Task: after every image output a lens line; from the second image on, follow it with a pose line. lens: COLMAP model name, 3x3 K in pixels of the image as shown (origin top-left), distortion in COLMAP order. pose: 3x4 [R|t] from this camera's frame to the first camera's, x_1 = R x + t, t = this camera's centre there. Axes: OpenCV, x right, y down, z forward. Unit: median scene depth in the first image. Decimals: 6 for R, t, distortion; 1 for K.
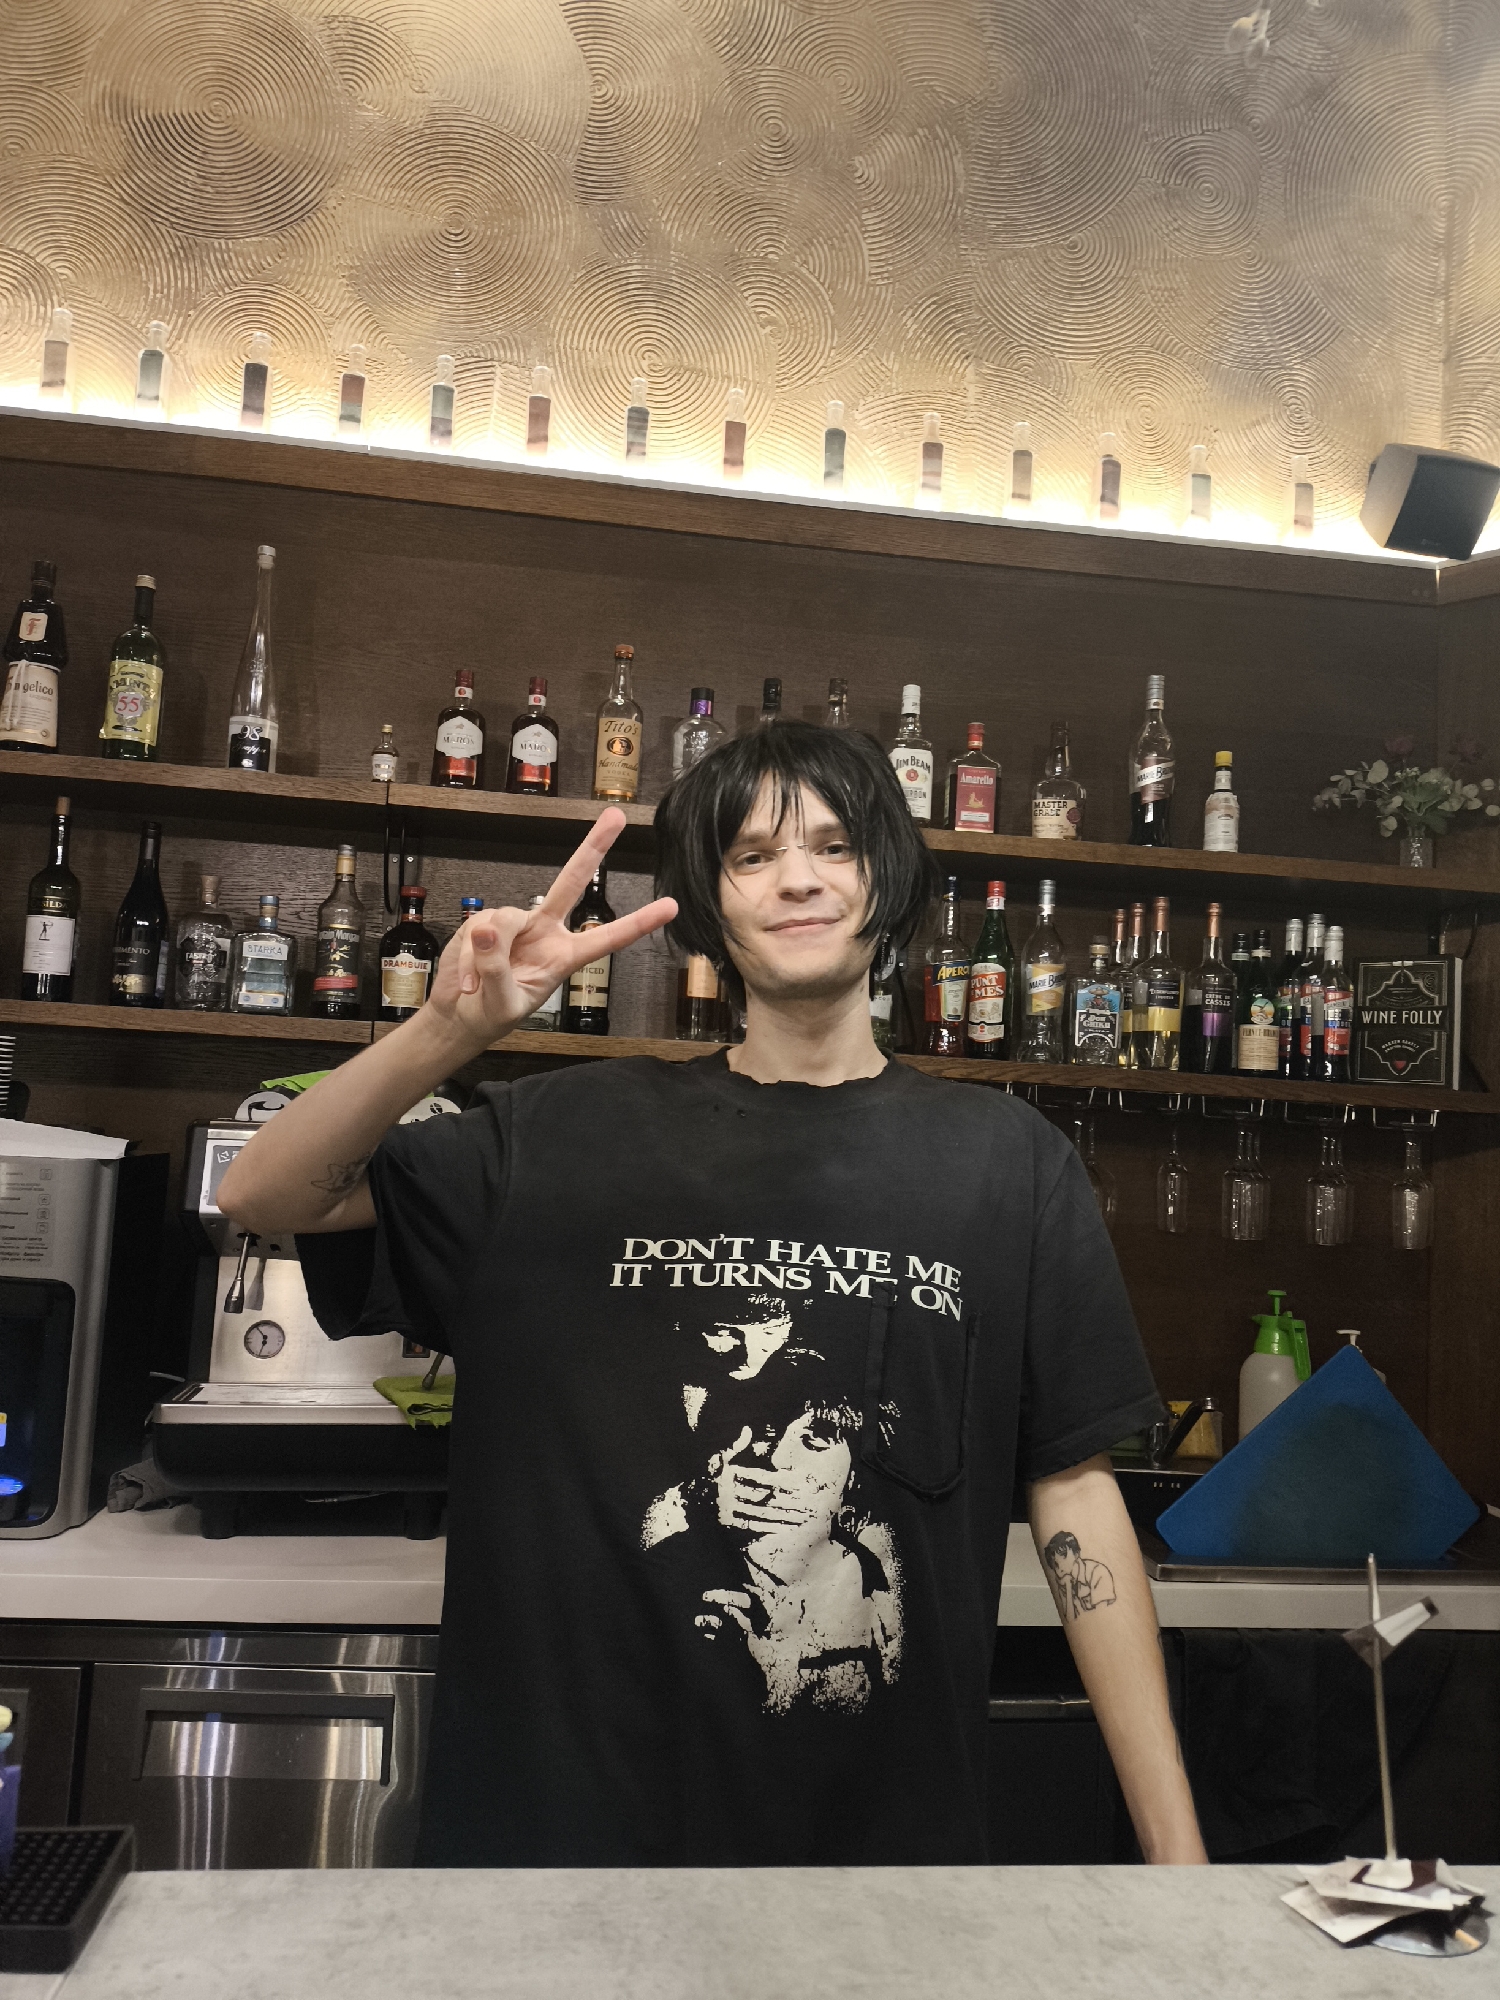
lens RADIAL K [[1463.7, 0, 749.1], [0, 1463.7, 1002.2], [0, 0, 1]] dist [0.002167, -0.005076]
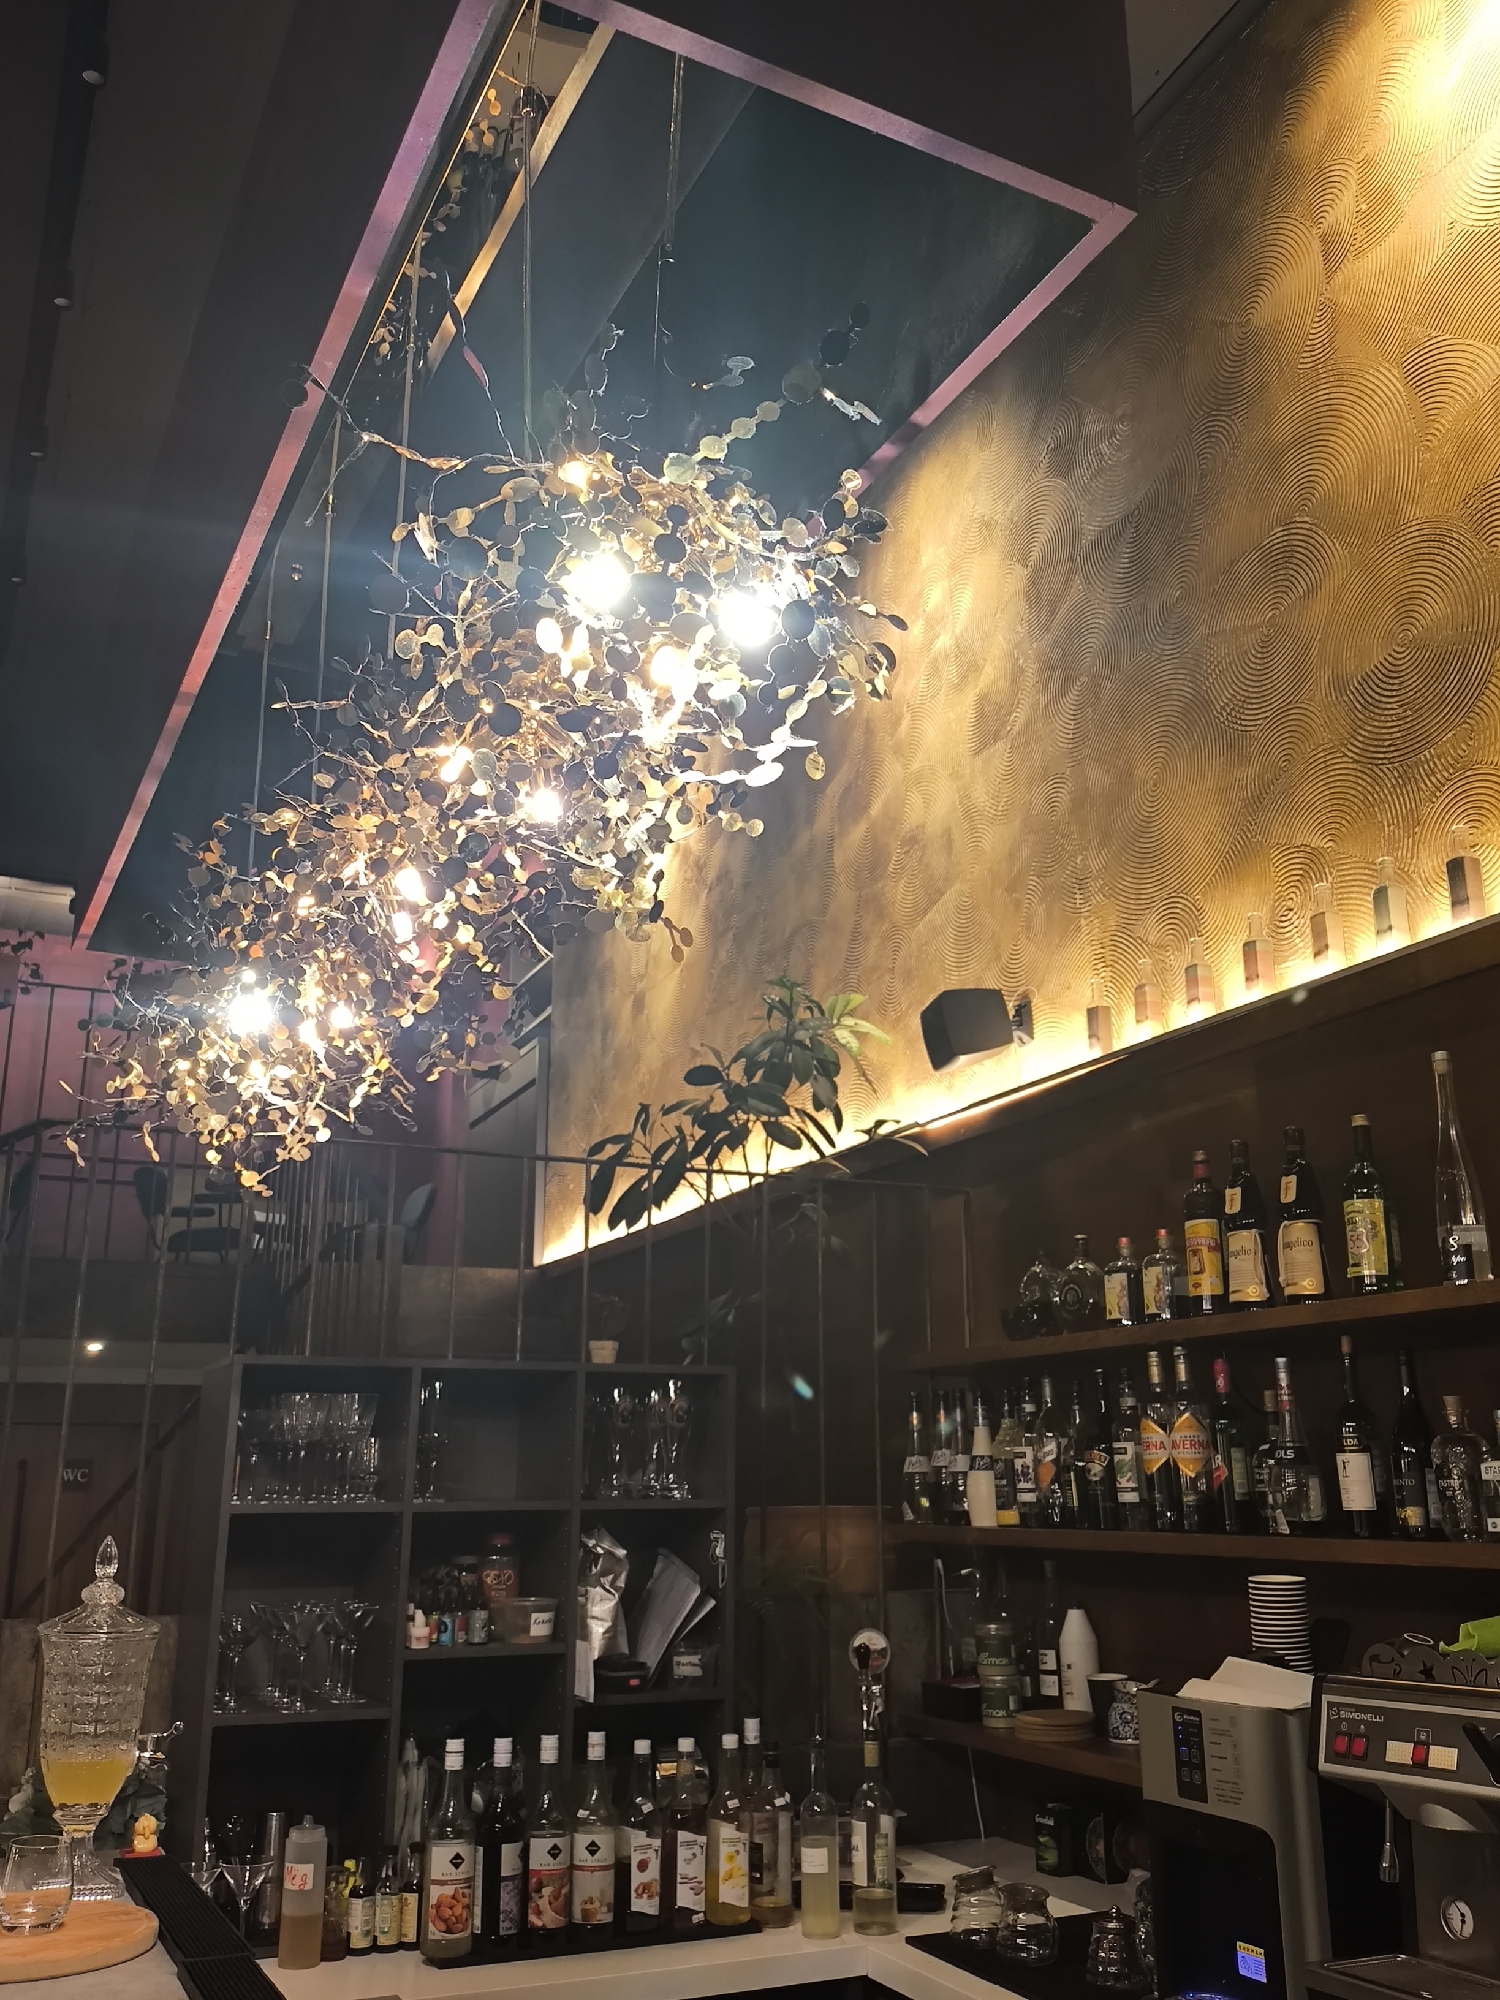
lens RADIAL K [[1720.1, 0, 749.9], [0, 1720.1, 997.9], [0, 0, 1]] dist [-0.014756, -0.004824]
pose [[0.350293, -0.342249, -0.871872, 0.645272], [0.088307, 0.938772, -0.333031, 0.005025], [0.932468, 0.039666, 0.359068, 0.174307]]
